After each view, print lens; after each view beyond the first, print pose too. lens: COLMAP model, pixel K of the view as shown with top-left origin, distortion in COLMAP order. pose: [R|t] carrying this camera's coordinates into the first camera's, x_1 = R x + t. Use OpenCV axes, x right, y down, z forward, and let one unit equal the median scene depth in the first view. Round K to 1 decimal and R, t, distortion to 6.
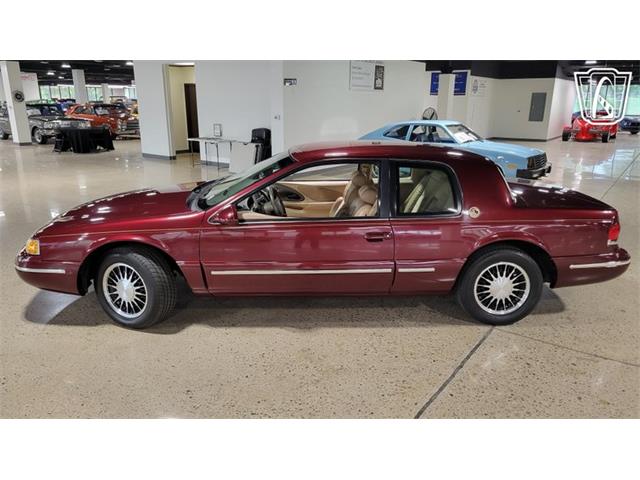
lens RADIAL K [[472.7, 0, 323.0], [0, 472.7, 242.0], [0, 0, 1]] dist [0.024900, -0.024961]
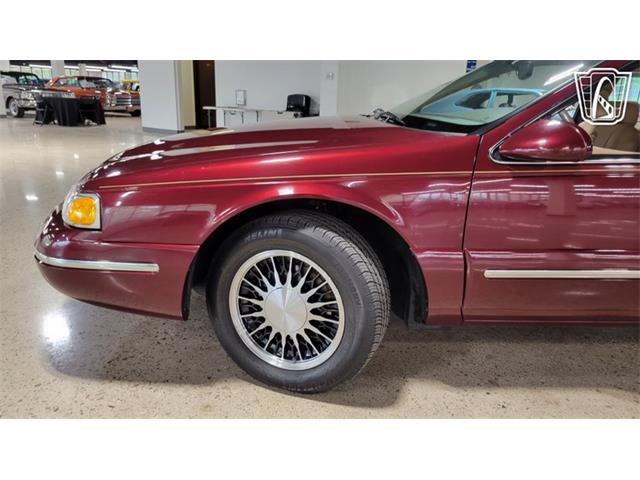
lens RADIAL K [[472.7, 0, 317.1], [0, 472.7, 242.7], [0, 0, 1]] dist [0.024900, -0.024961]
pose [[0.998950, 0.012495, 0.044075, -0.395482], [-0.012817, 0.999893, 0.007013, 0.032625], [-0.043983, -0.007571, 0.999004, 0.531547]]
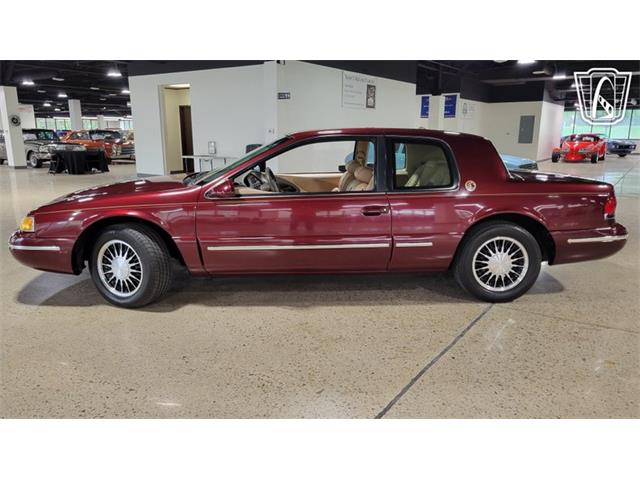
lens RADIAL K [[472.7, 0, 319.0], [0, 472.7, 246.0], [0, 0, 1]] dist [0.024900, -0.024961]
pose [[0.999936, -0.009419, 0.006240, -0.008125], [0.009776, 0.998157, -0.059886, 0.115589], [-0.005664, 0.059943, 0.998186, 0.008479]]
